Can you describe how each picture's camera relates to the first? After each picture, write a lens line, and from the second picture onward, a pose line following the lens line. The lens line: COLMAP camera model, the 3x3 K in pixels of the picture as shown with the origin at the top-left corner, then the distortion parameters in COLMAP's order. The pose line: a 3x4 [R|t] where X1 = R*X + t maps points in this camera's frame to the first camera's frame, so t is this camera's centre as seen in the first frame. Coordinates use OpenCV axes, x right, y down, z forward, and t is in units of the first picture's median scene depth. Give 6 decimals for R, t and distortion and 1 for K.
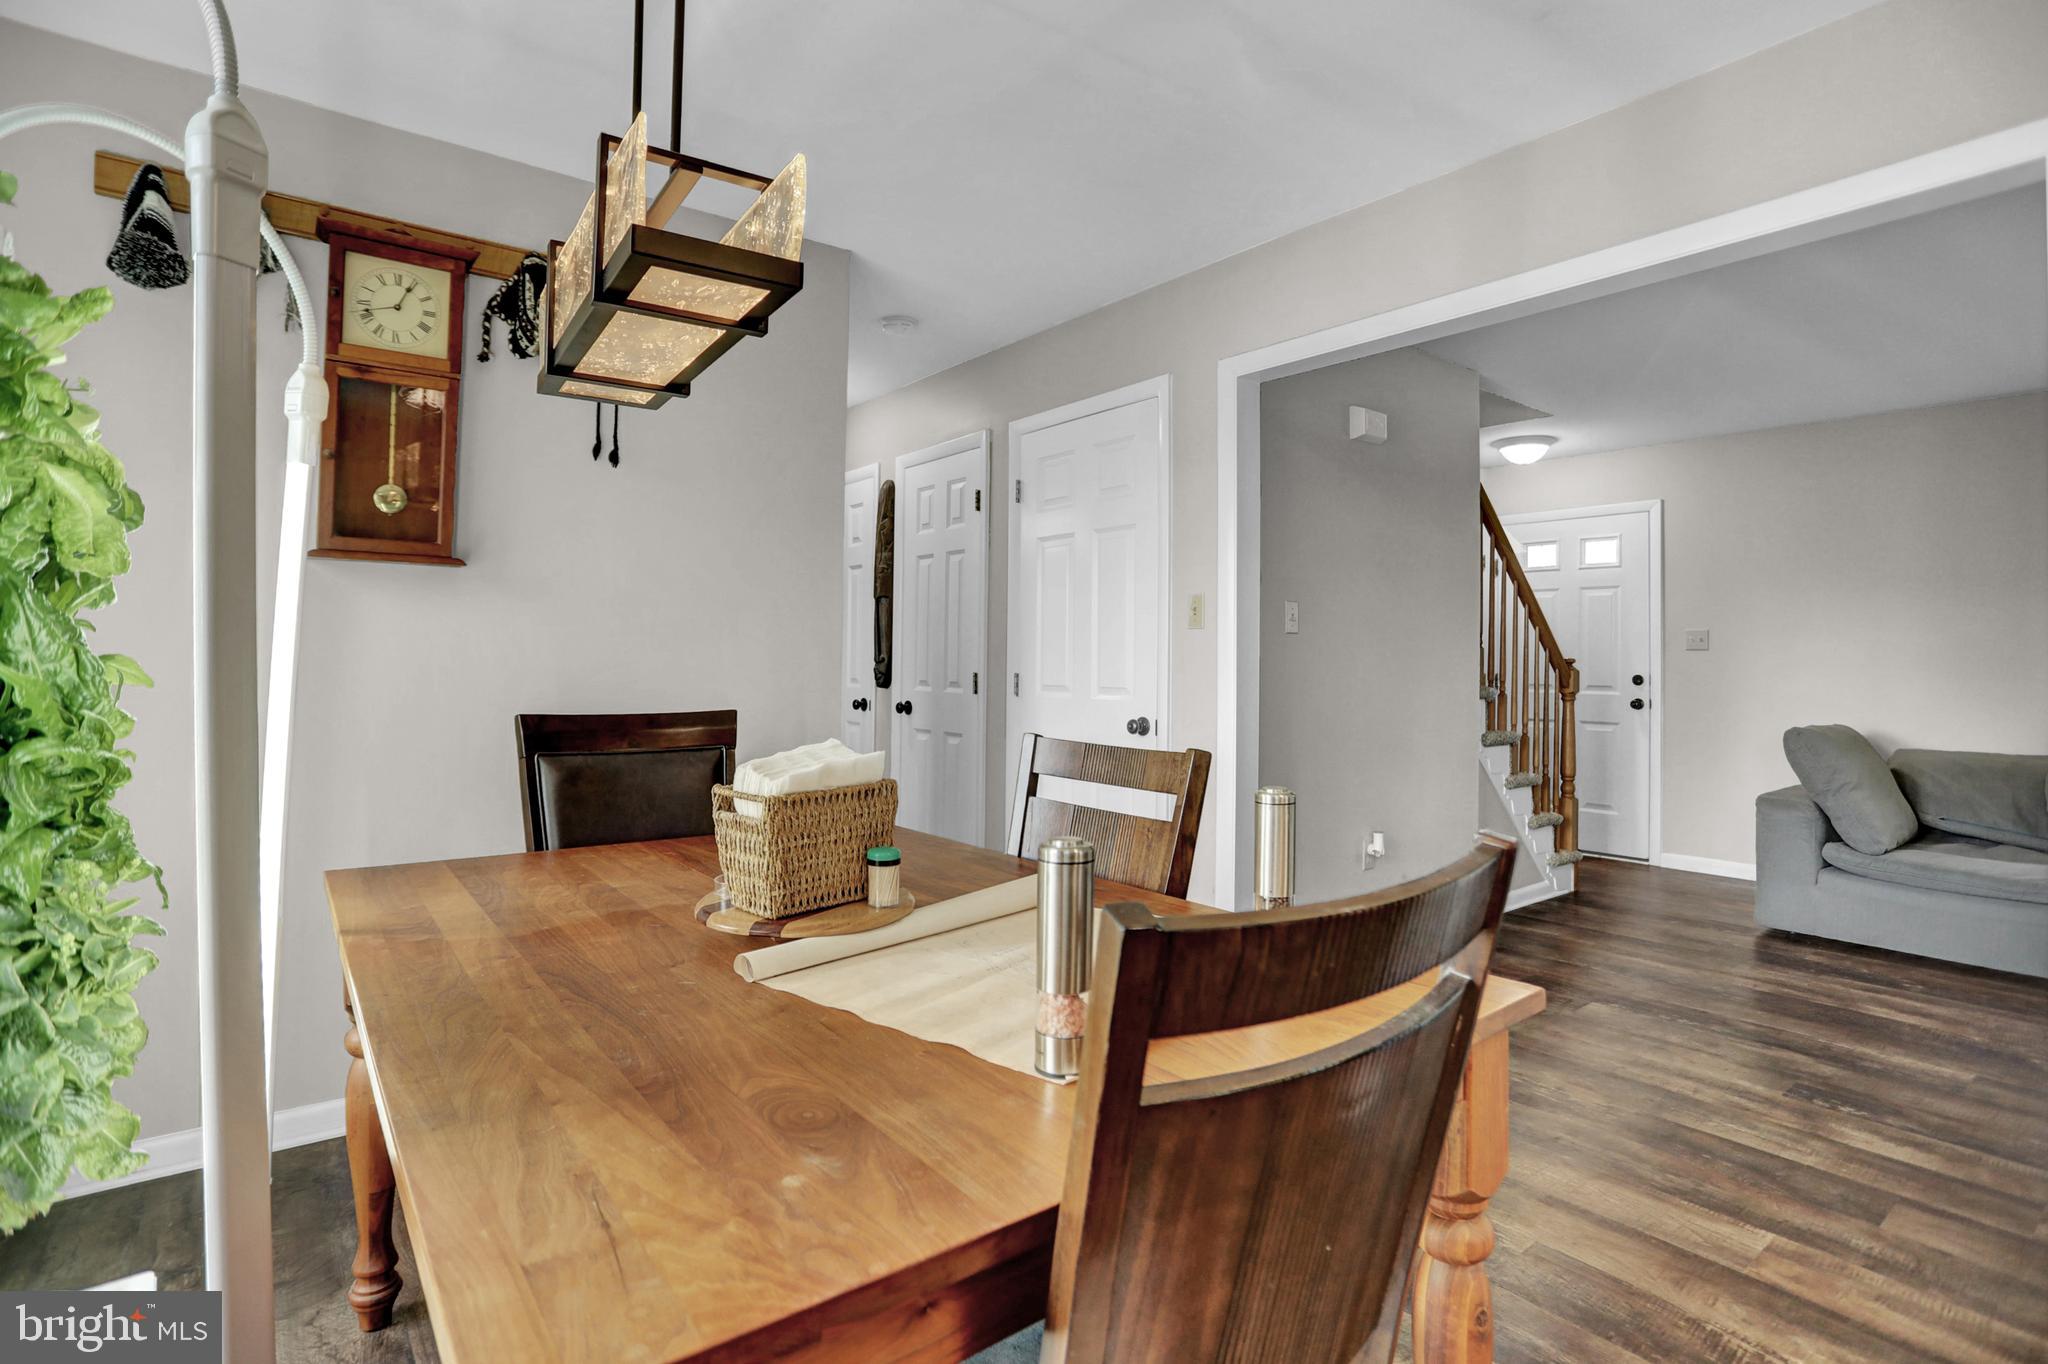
lens RADIAL K [[987.4, 0, 1029.0], [0, 987.4, 673.8], [0, 0, 1]] dist [-0.067209, 0.029957]
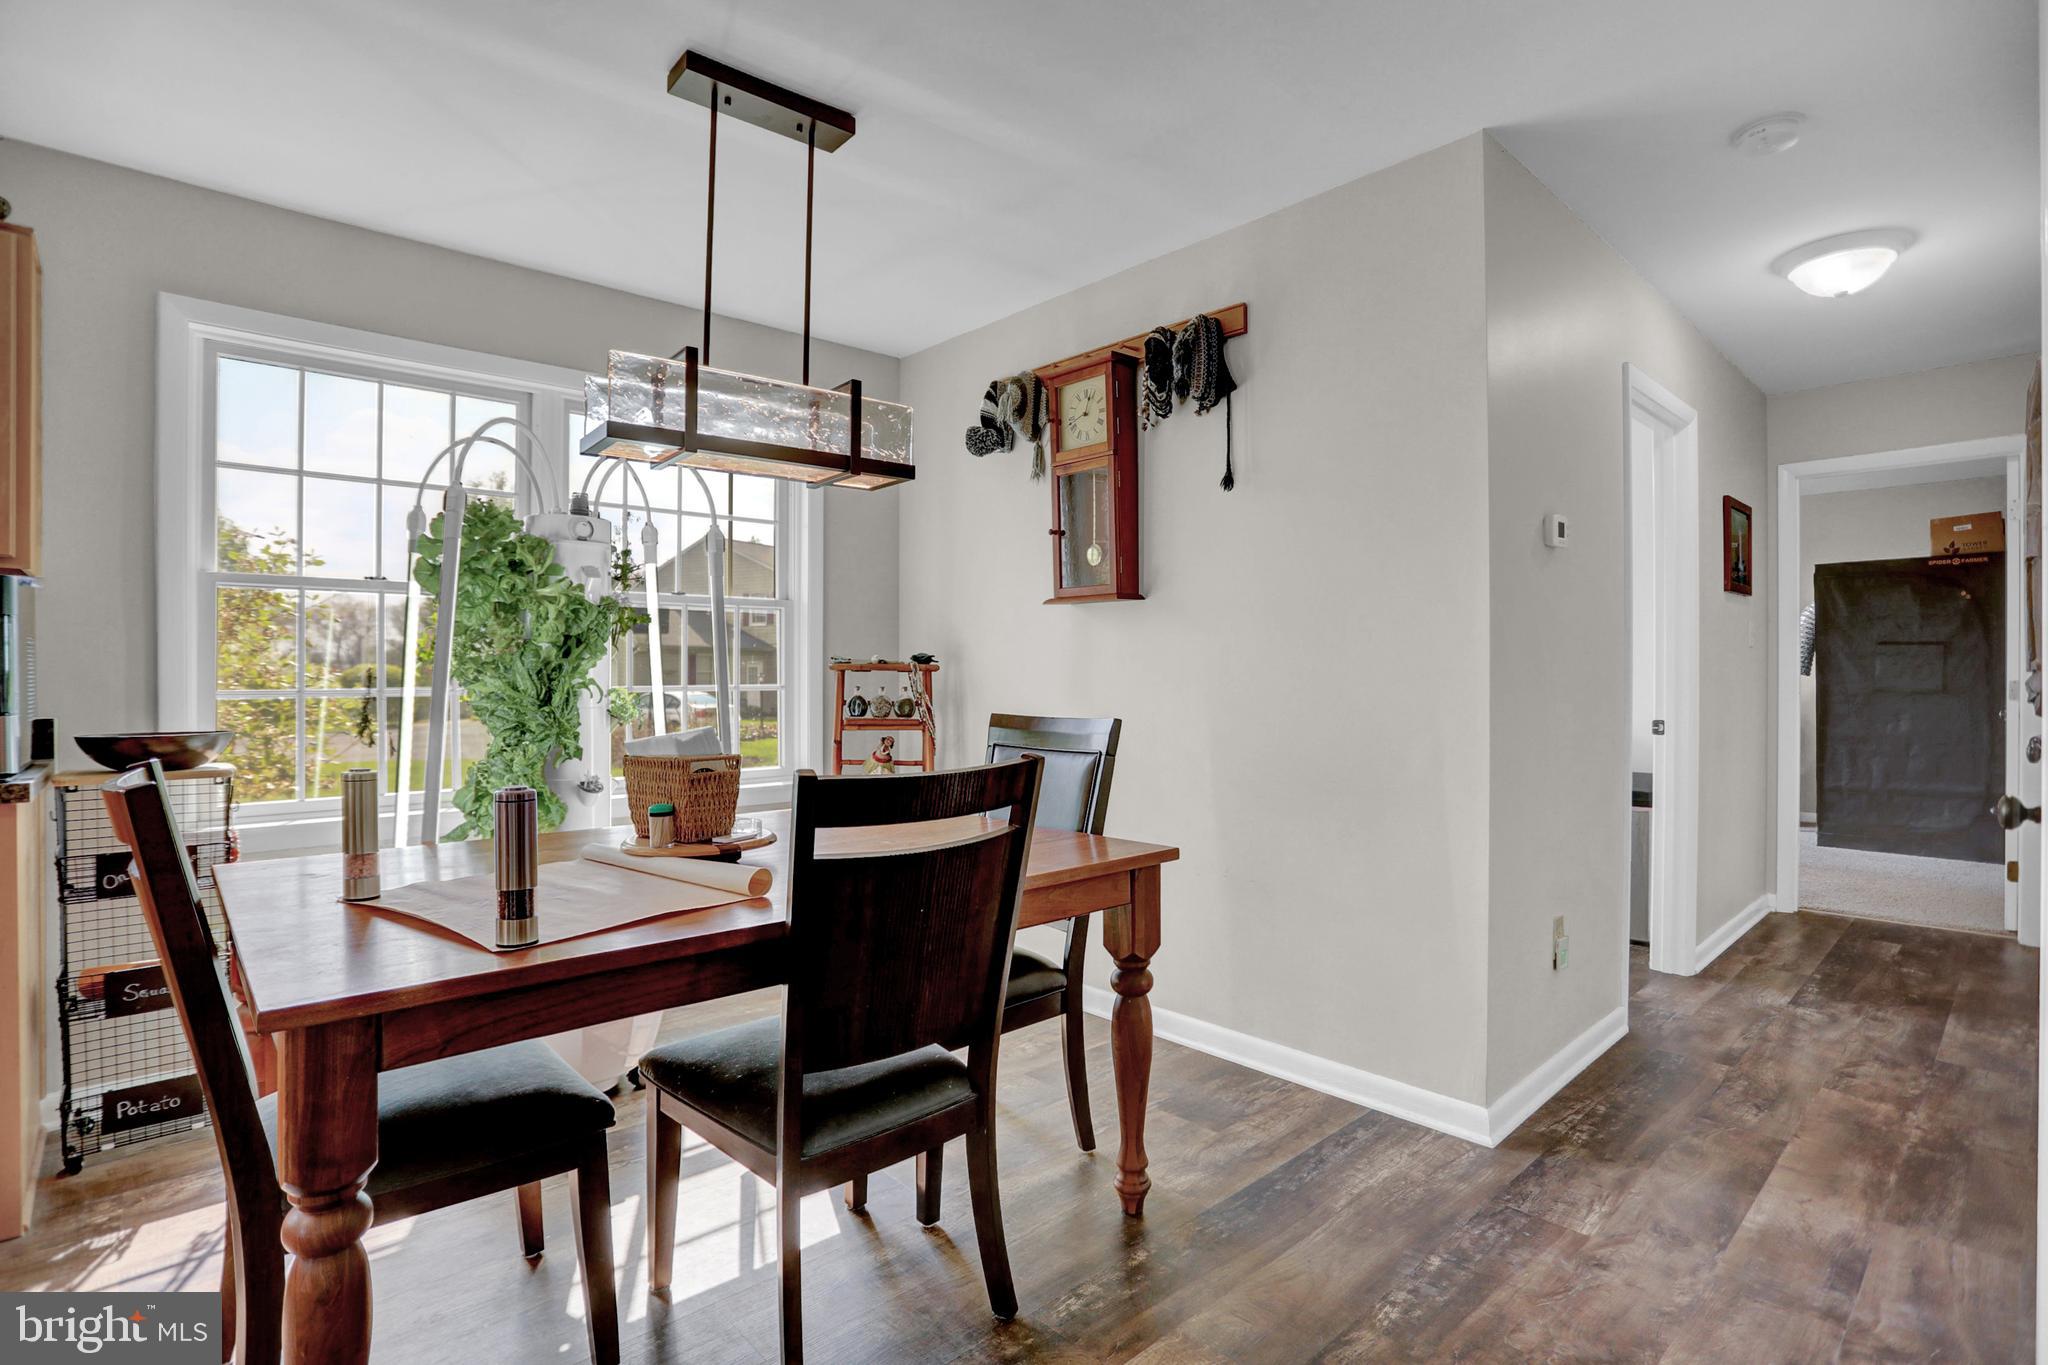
lens RADIAL K [[987.4, 0, 1029.0], [0, 987.4, 674.3], [0, 0, 1]] dist [-0.067209, 0.029957]
pose [[0.098275, -0.006223, -0.995140, 0.736476], [-0.009581, 0.999928, -0.007199, 0.000770], [0.995113, 0.010242, 0.098208, 0.786473]]
